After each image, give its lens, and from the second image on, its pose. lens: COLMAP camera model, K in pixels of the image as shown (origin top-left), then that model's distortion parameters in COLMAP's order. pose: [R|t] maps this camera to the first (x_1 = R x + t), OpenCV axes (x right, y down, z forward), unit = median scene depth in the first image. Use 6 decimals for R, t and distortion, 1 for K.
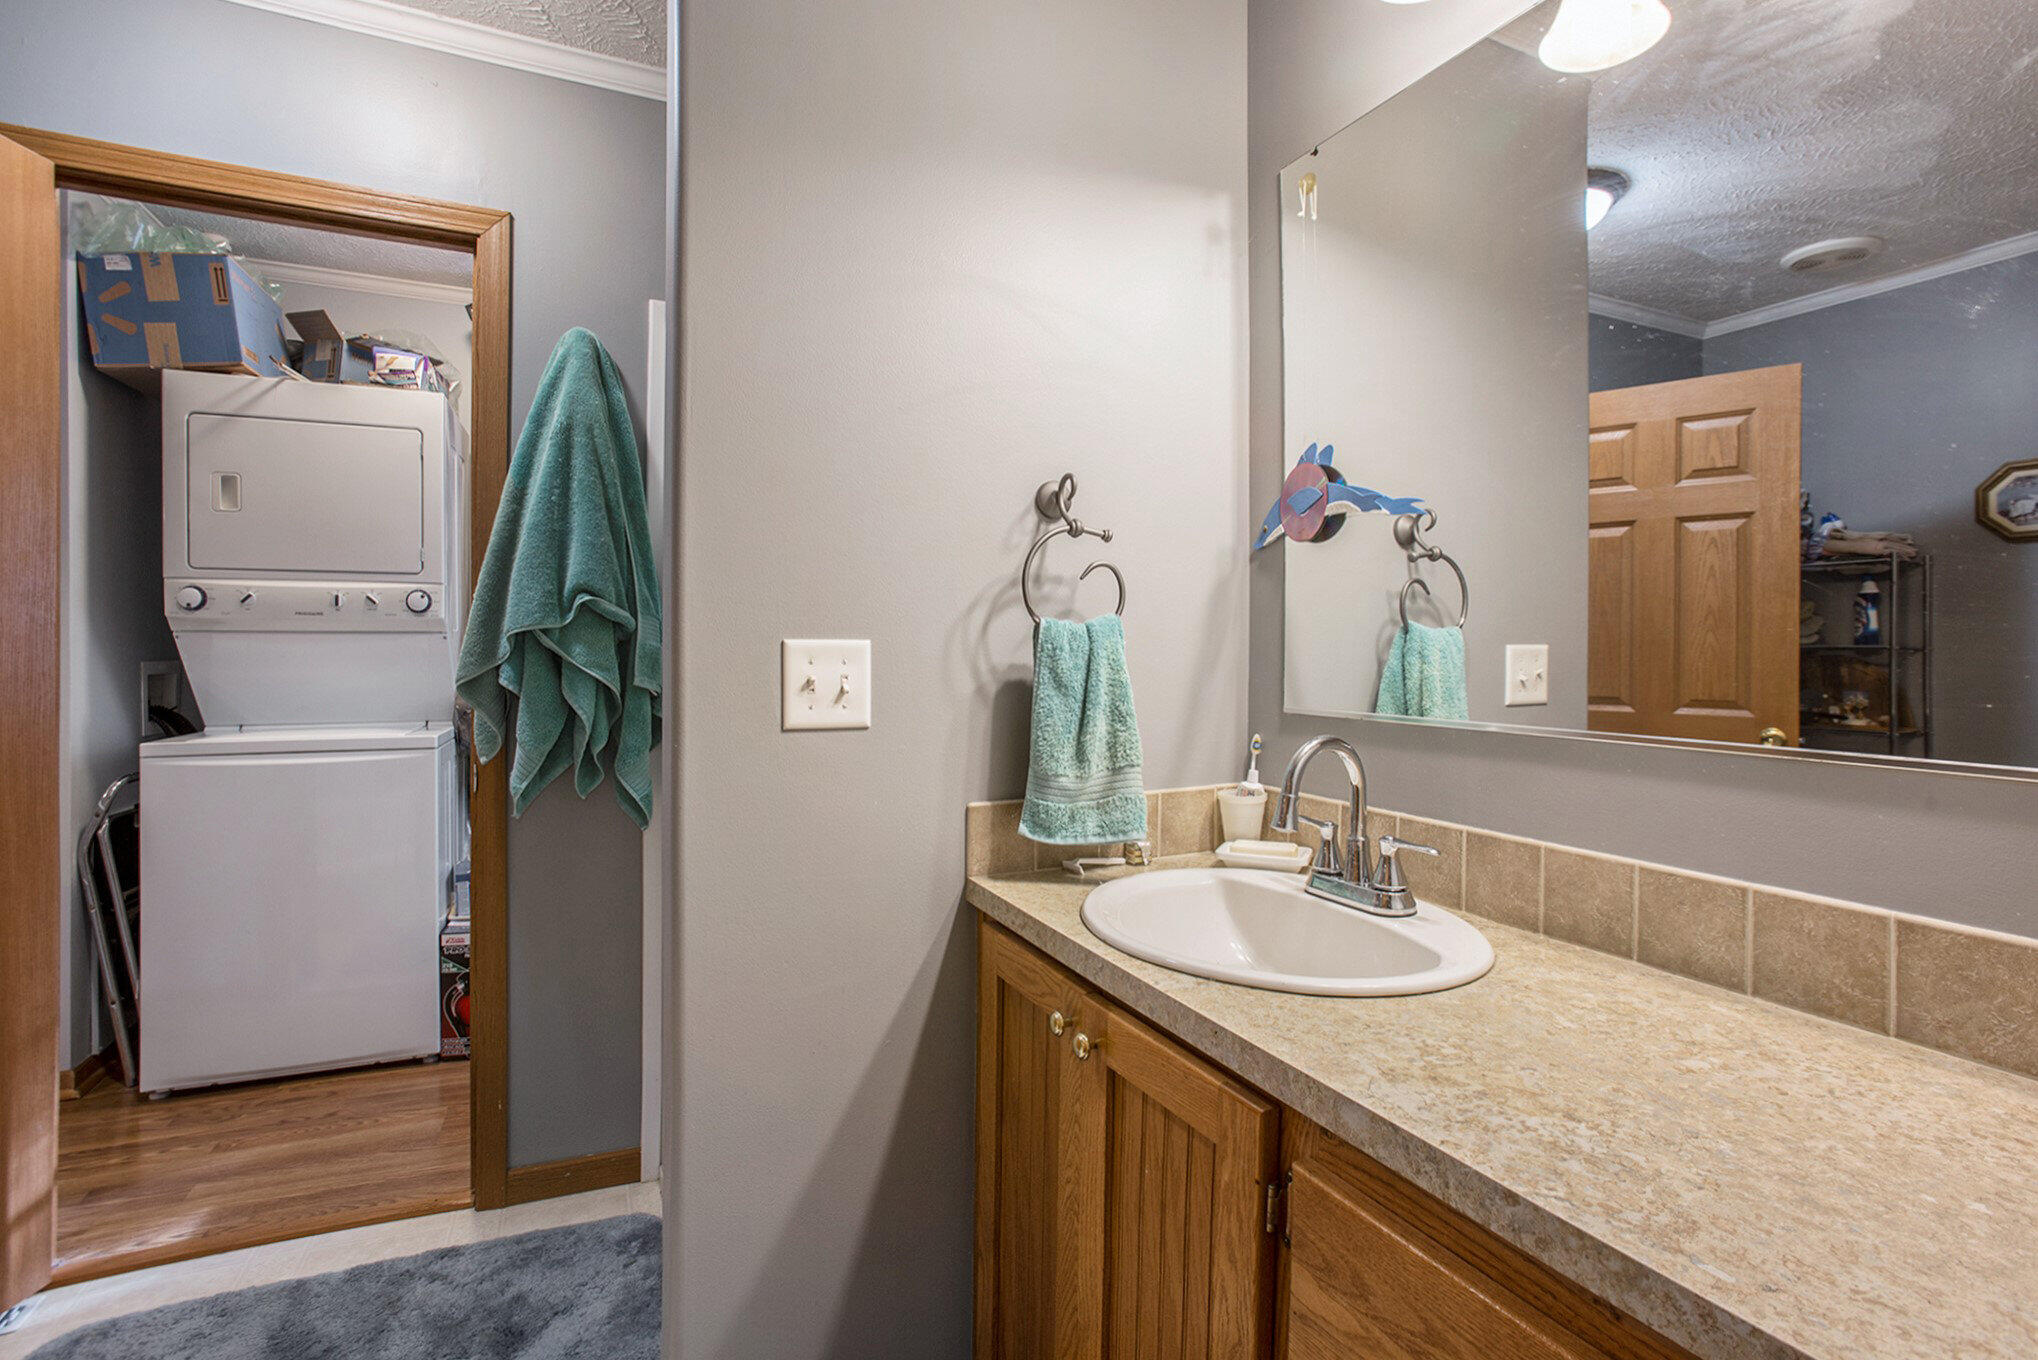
lens RADIAL K [[933.6, 0, 1012.9], [0, 933.6, 671.5], [0, 0, 1]] dist [-0.080888, 0.037105]
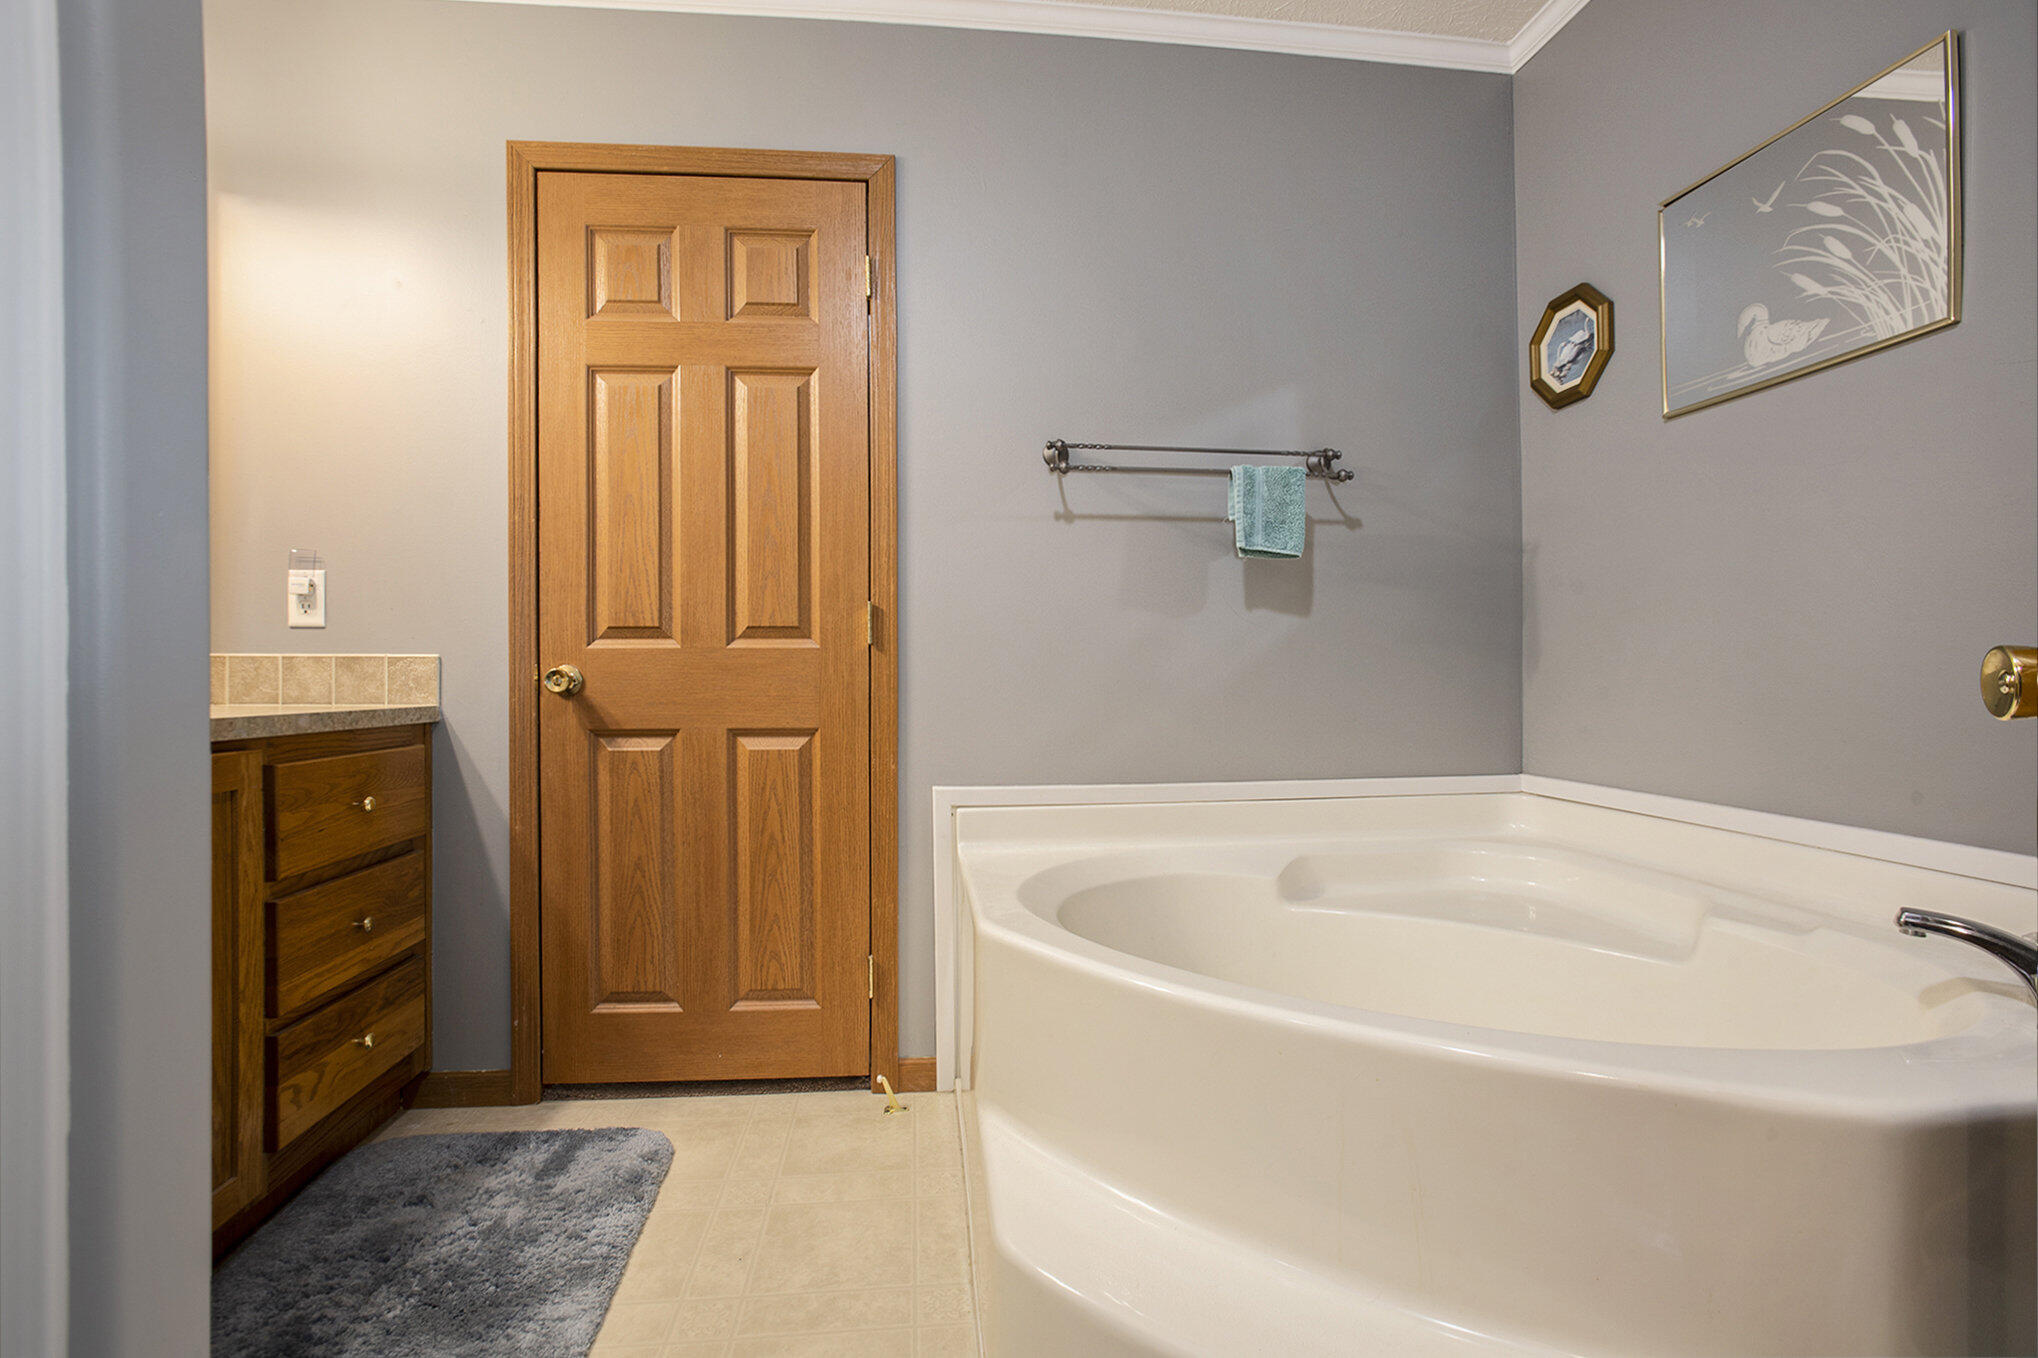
lens RADIAL K [[933.6, 0, 1012.9], [0, 933.6, 670.5], [0, 0, 1]] dist [-0.080888, 0.037105]
pose [[-0.941765, -0.006450, 0.336210, -1.729911], [-0.001269, 0.999877, 0.015628, 0.289848], [-0.336270, 0.014291, -0.941657, 2.160742]]
